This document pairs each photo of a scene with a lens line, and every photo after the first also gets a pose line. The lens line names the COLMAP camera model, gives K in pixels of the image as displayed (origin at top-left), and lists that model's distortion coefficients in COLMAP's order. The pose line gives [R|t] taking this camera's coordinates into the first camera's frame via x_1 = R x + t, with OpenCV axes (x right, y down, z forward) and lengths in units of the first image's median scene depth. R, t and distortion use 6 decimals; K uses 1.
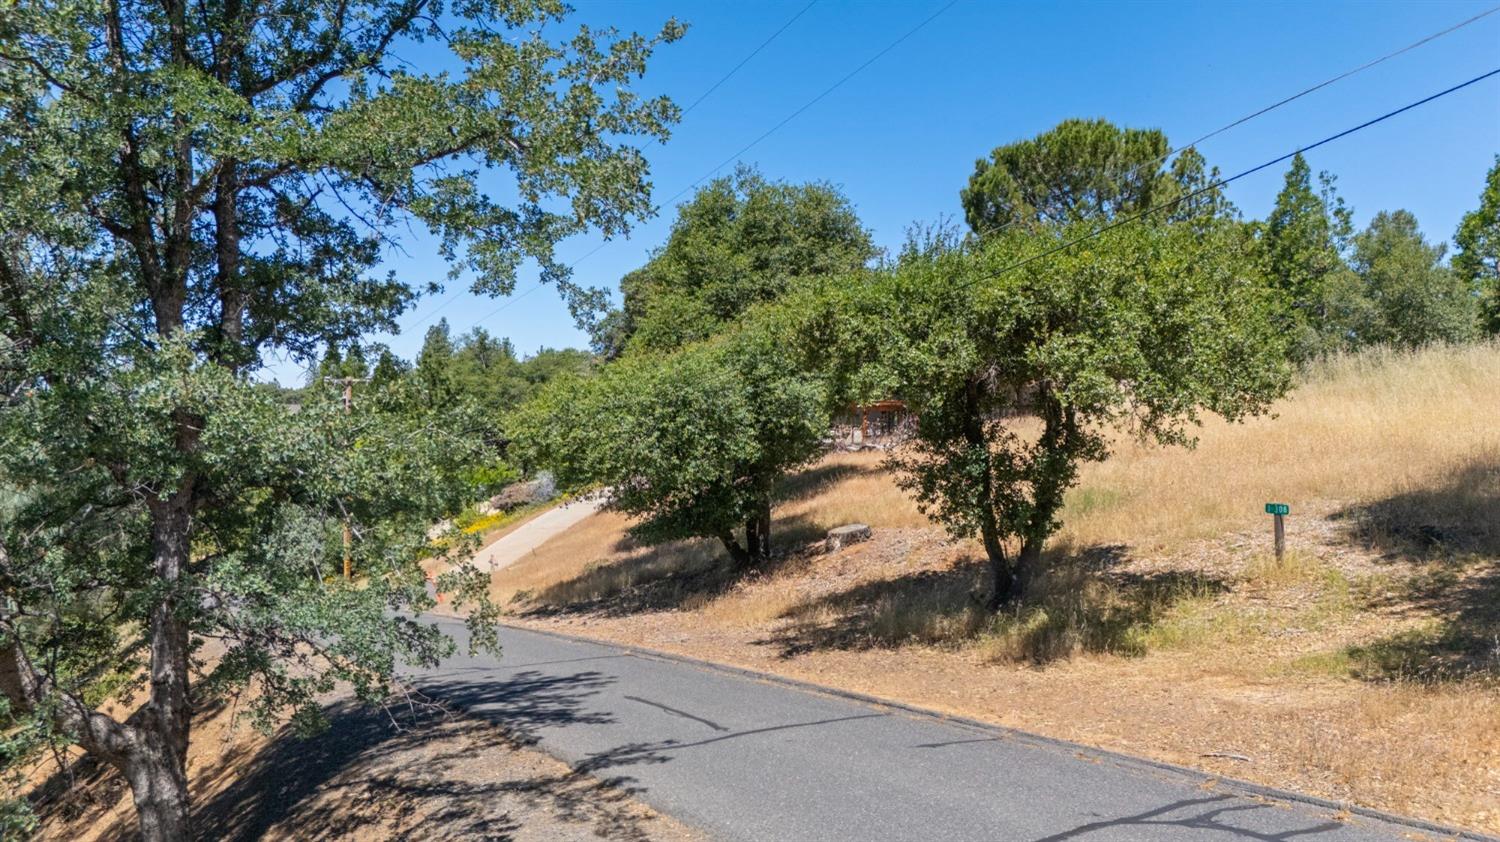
lens RADIAL K [[1089.2, 0, 750.0], [0, 1089.2, 421.0], [0, 0, 1]] dist [0.101150, -0.110640]
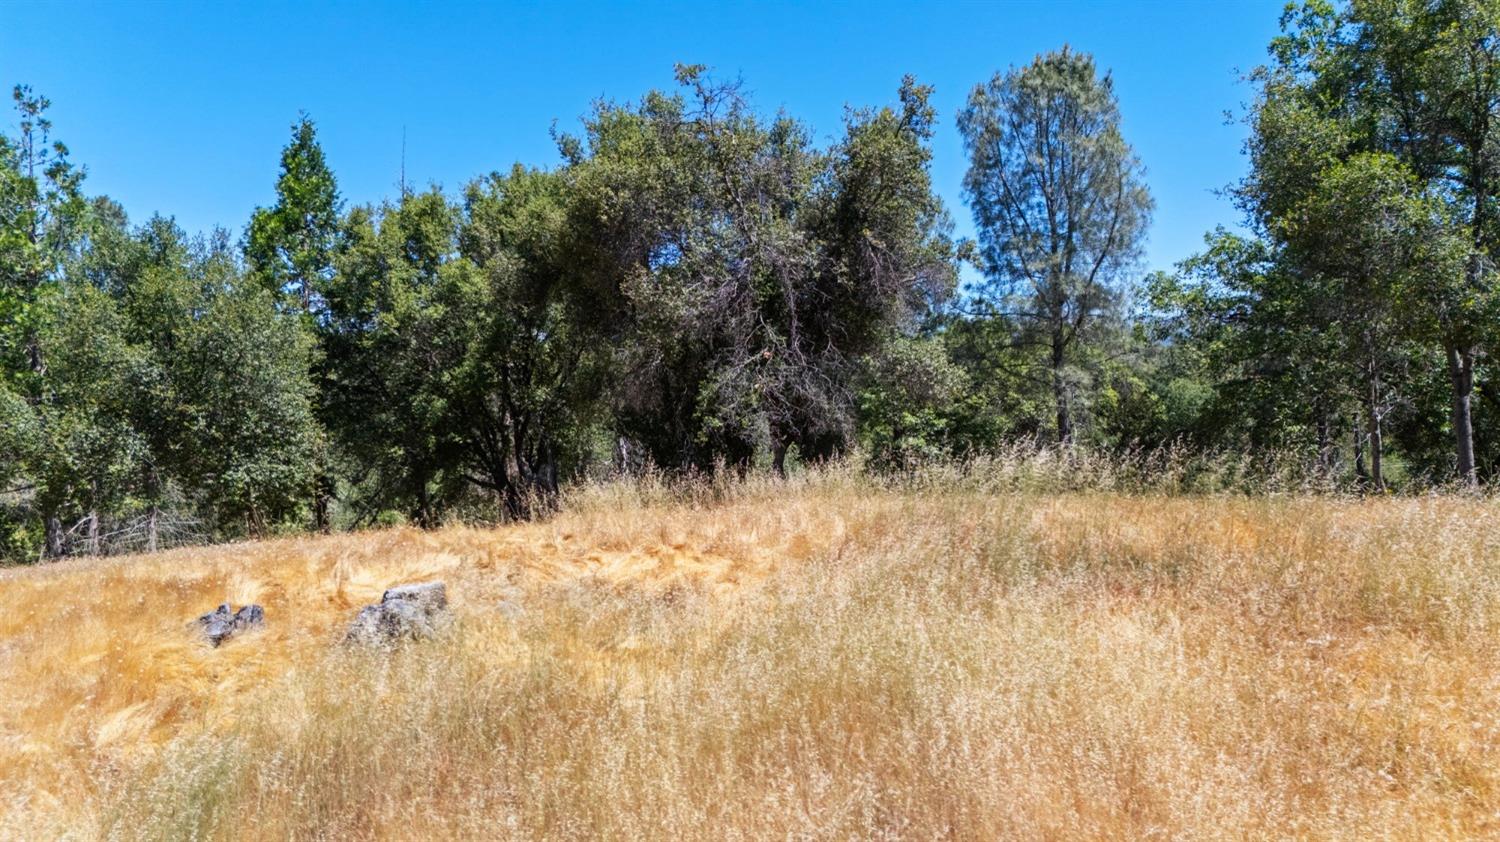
lens RADIAL K [[1089.2, 0, 750.0], [0, 1089.2, 421.0], [0, 0, 1]] dist [0.101150, -0.110640]
pose [[0.460032, -0.030718, 0.887371, 0.615146], [0.032420, 0.999316, 0.017786, -0.200975], [-0.887310, 0.020586, 0.460714, 1.375665]]
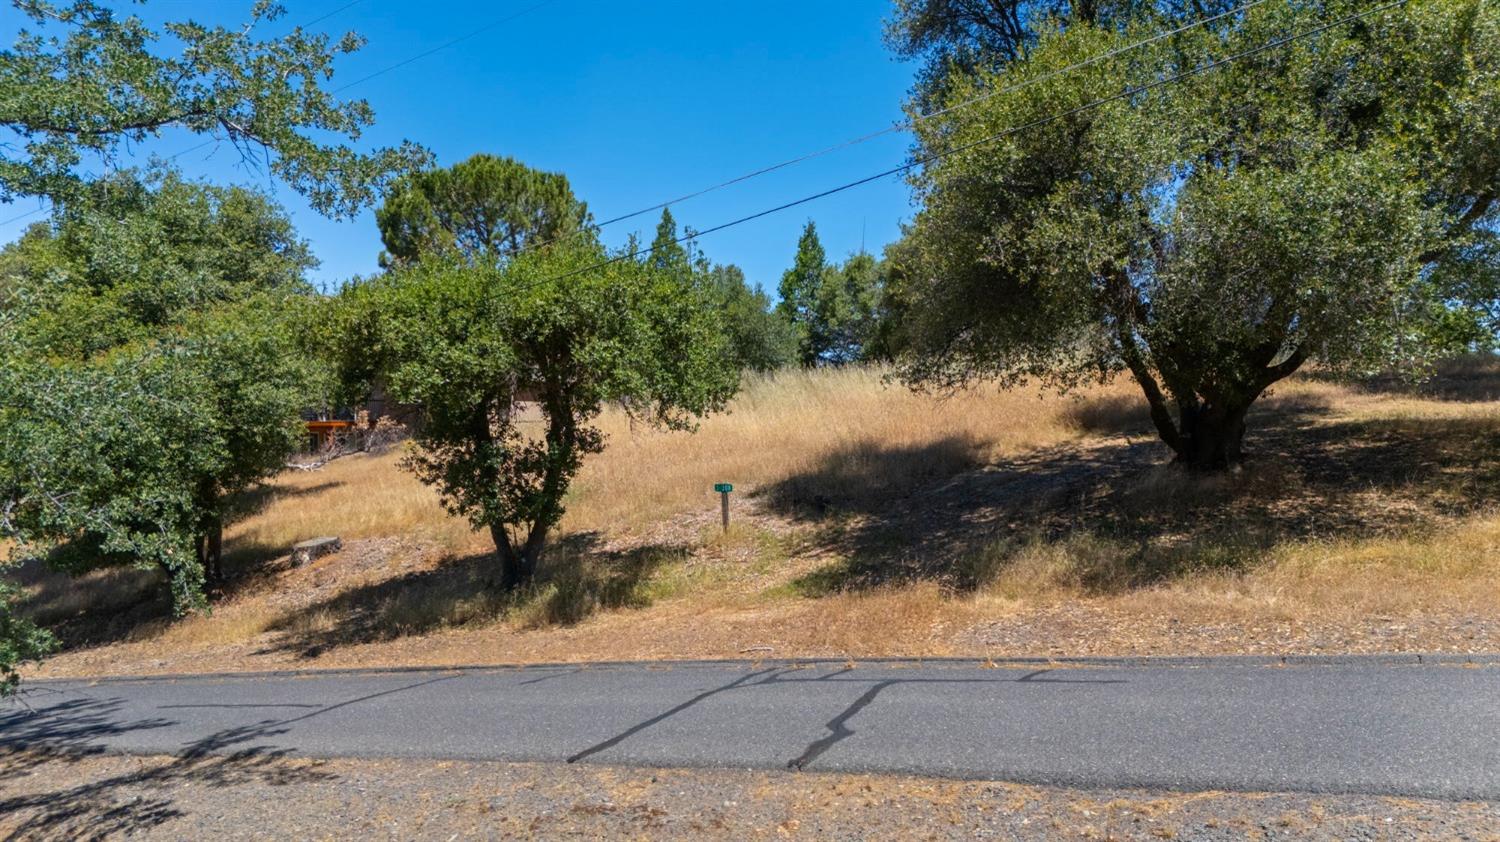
lens RADIAL K [[1089.2, 0, 750.0], [0, 1089.2, 421.0], [0, 0, 1]] dist [0.101150, -0.110640]
pose [[0.848289, -0.006505, 0.529494, -0.143318], [0.020547, 0.999576, -0.020637, 0.026859], [-0.529135, 0.028386, 0.848063, -0.066880]]
